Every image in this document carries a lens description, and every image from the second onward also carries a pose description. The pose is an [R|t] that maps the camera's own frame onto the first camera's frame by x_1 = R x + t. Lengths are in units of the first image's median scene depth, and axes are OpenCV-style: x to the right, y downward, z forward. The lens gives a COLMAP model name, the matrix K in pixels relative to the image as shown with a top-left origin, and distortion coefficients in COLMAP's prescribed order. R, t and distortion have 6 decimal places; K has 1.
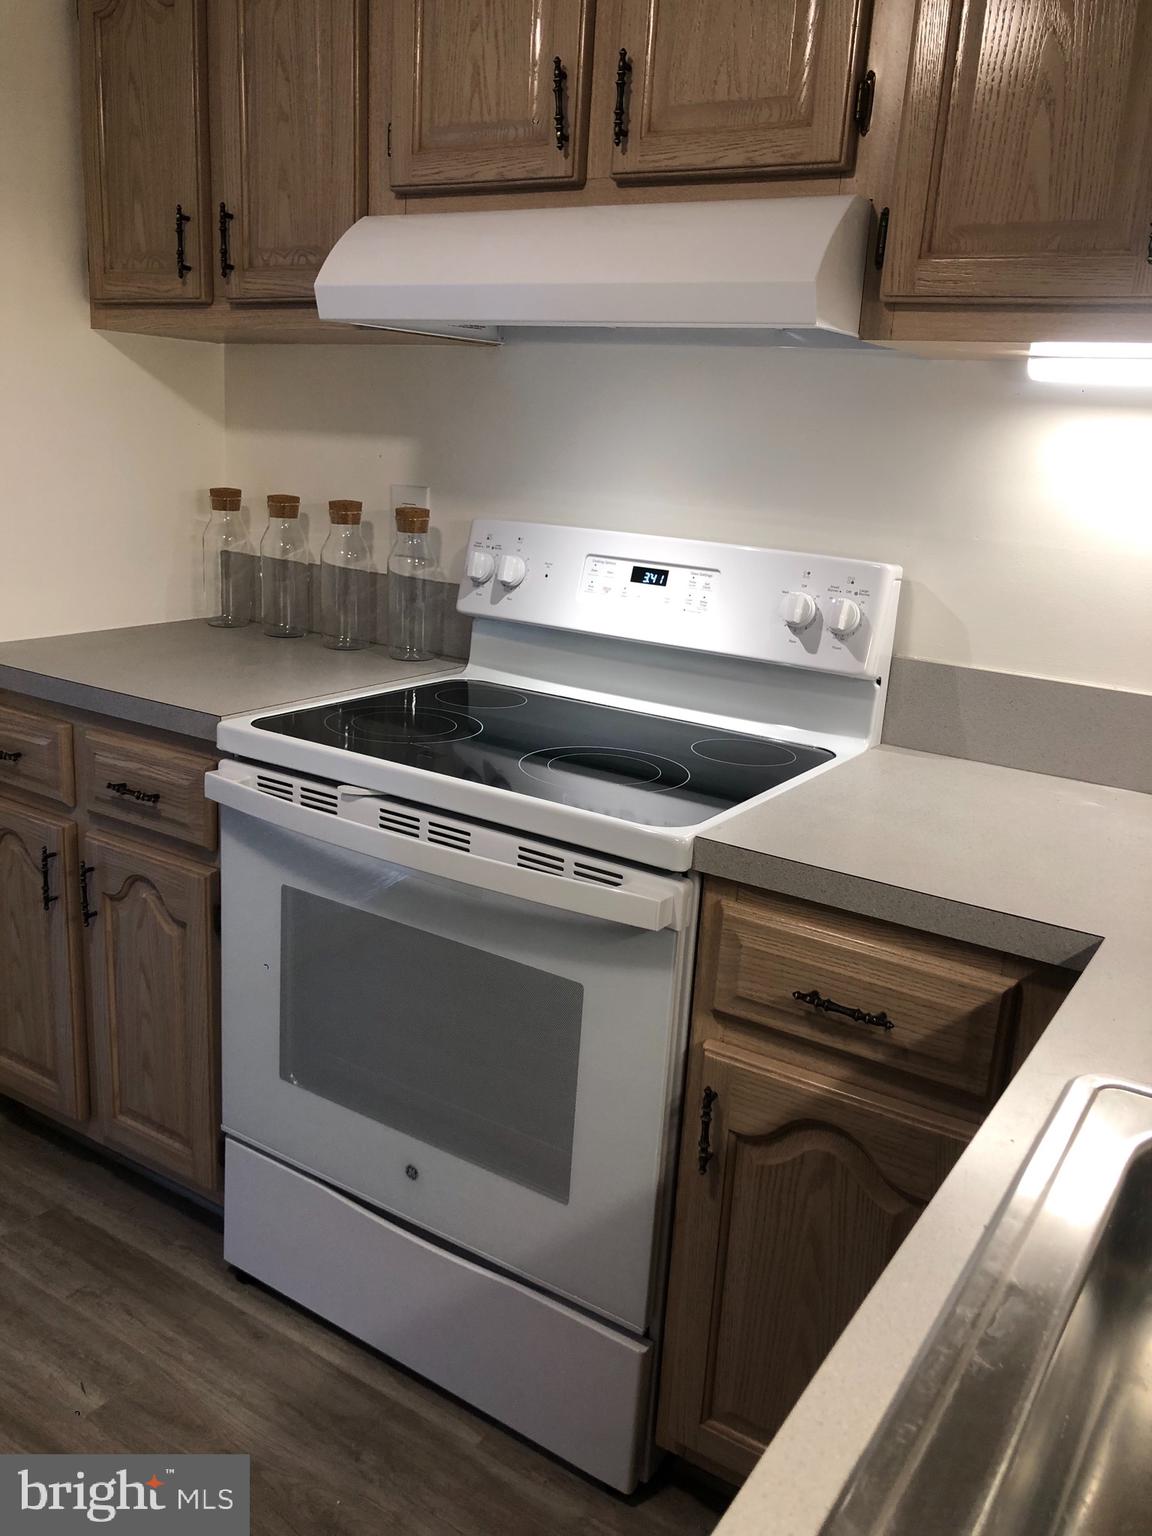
lens RADIAL K [[1250.7, 0, 578.5], [0, 1250.7, 761.5], [0, 0, 1]] dist [0.012097, -0.005170]
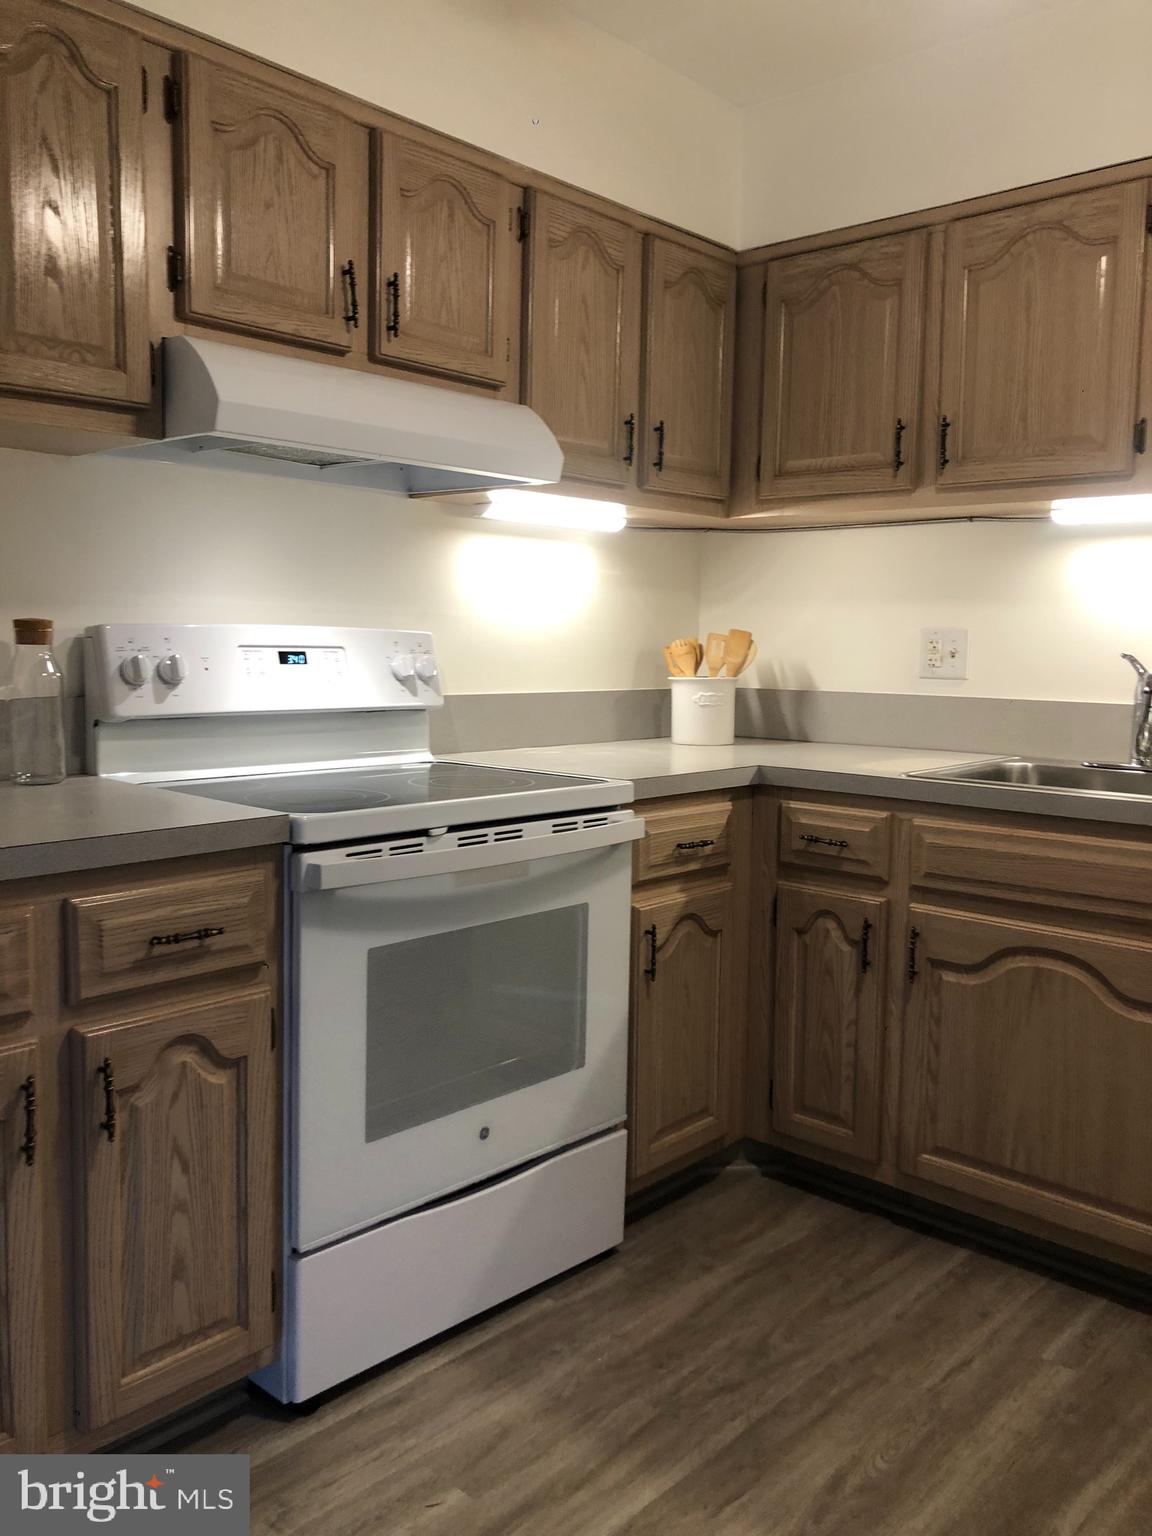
lens RADIAL K [[1250.7, 0, 580.4], [0, 1250.7, 763.1], [0, 0, 1]] dist [0.012097, -0.005170]
pose [[0.175551, -0.159675, 0.971435, -1.169676], [0.249108, 0.961851, 0.113082, -0.125883], [-0.952432, 0.222141, 0.208630, 0.539468]]
